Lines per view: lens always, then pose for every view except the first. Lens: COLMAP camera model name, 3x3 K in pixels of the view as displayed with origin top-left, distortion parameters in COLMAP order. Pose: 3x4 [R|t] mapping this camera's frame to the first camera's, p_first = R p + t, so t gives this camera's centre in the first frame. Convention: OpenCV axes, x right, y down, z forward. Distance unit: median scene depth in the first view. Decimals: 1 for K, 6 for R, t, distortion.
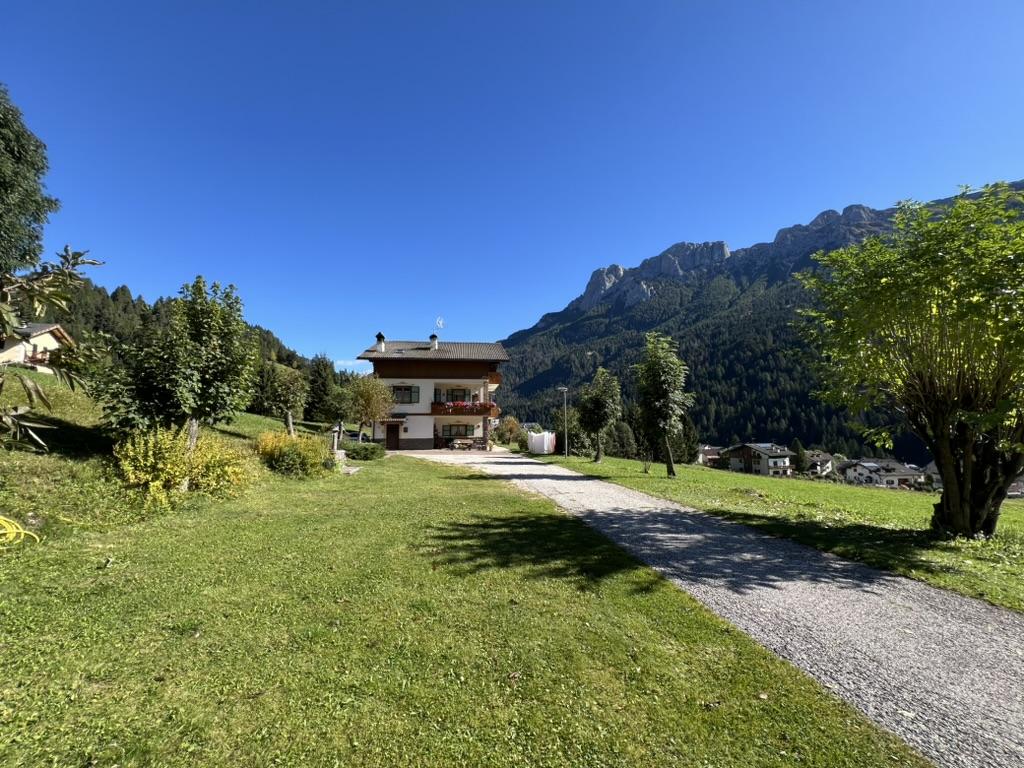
lens RADIAL K [[407.8, 0, 519.9], [0, 407.8, 376.6], [0, 0, 1]] dist [-0.001346, 0.000212]
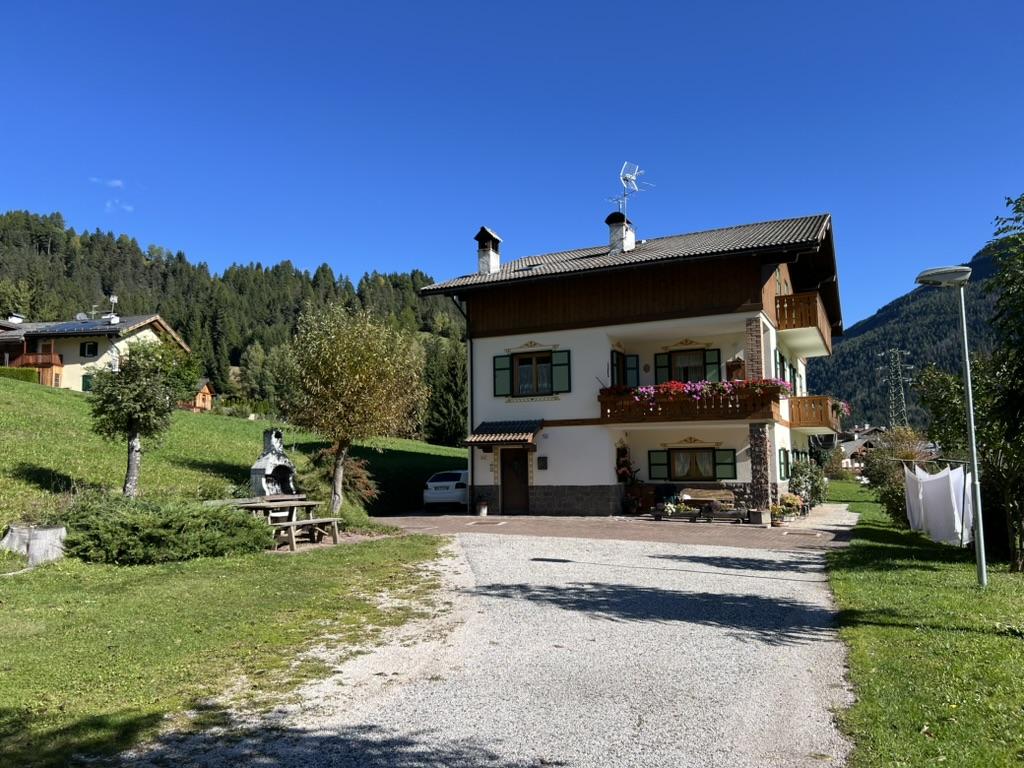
lens RADIAL K [[769.2, 0, 516.5], [0, 769.2, 389.7], [0, 0, 1]] dist [0.046612, -0.047017]
pose [[0.840092, -0.059914, -0.539125, 0.092020], [0.076934, 0.996995, 0.009084, 0.049654], [0.536961, -0.049108, 0.842177, 0.356742]]
